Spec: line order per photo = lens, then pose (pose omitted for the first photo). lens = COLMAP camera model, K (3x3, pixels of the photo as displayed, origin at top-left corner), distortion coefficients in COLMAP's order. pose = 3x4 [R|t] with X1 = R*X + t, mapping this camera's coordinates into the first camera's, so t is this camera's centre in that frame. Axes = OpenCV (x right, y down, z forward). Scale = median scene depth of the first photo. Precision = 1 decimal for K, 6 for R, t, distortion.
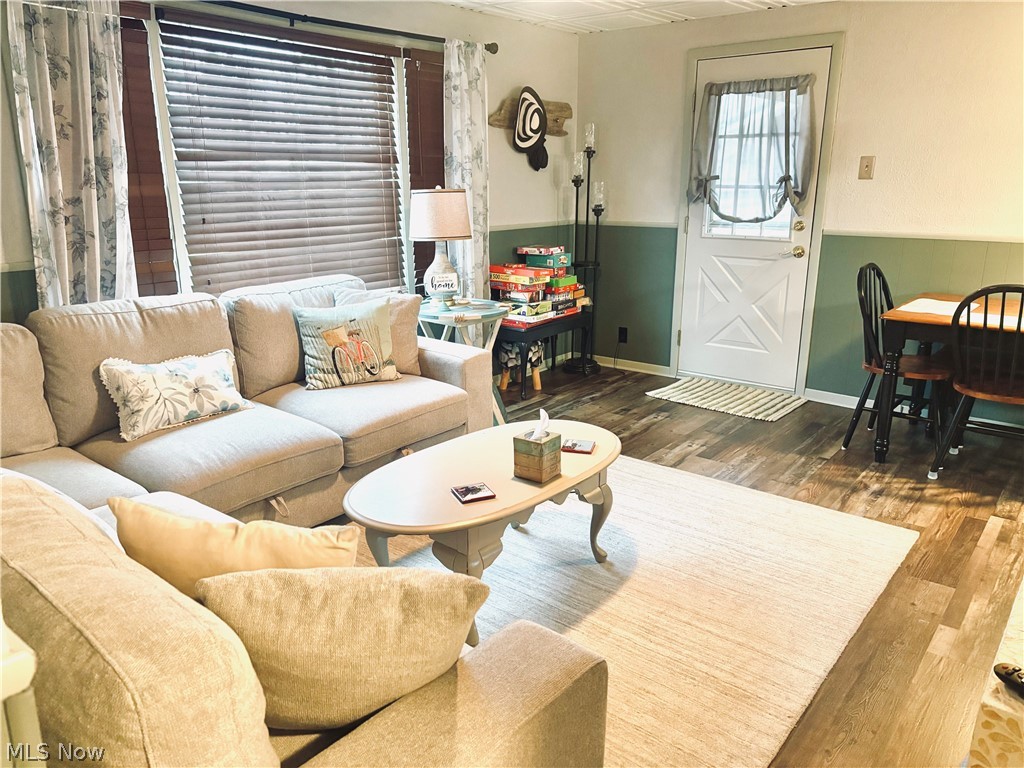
lens RADIAL K [[777.5, 0, 510.6], [0, 777.5, 380.0], [0, 0, 1]] dist [0.005946, -0.001891]
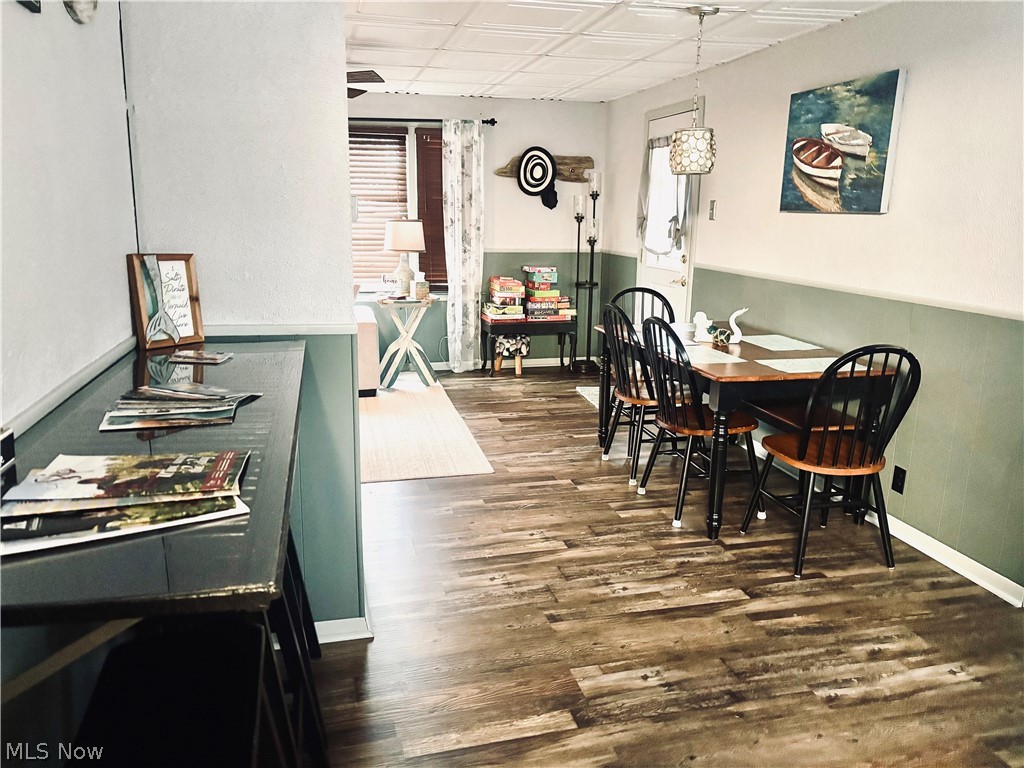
lens RADIAL K [[777.5, 0, 514.5], [0, 777.5, 386.5], [0, 0, 1]] dist [0.005946, -0.001891]
pose [[0.798565, 0.149087, -0.583152, 0.886353], [-0.169077, 0.985392, 0.020391, 0.008520], [0.577673, 0.082314, 0.812107, -0.075652]]
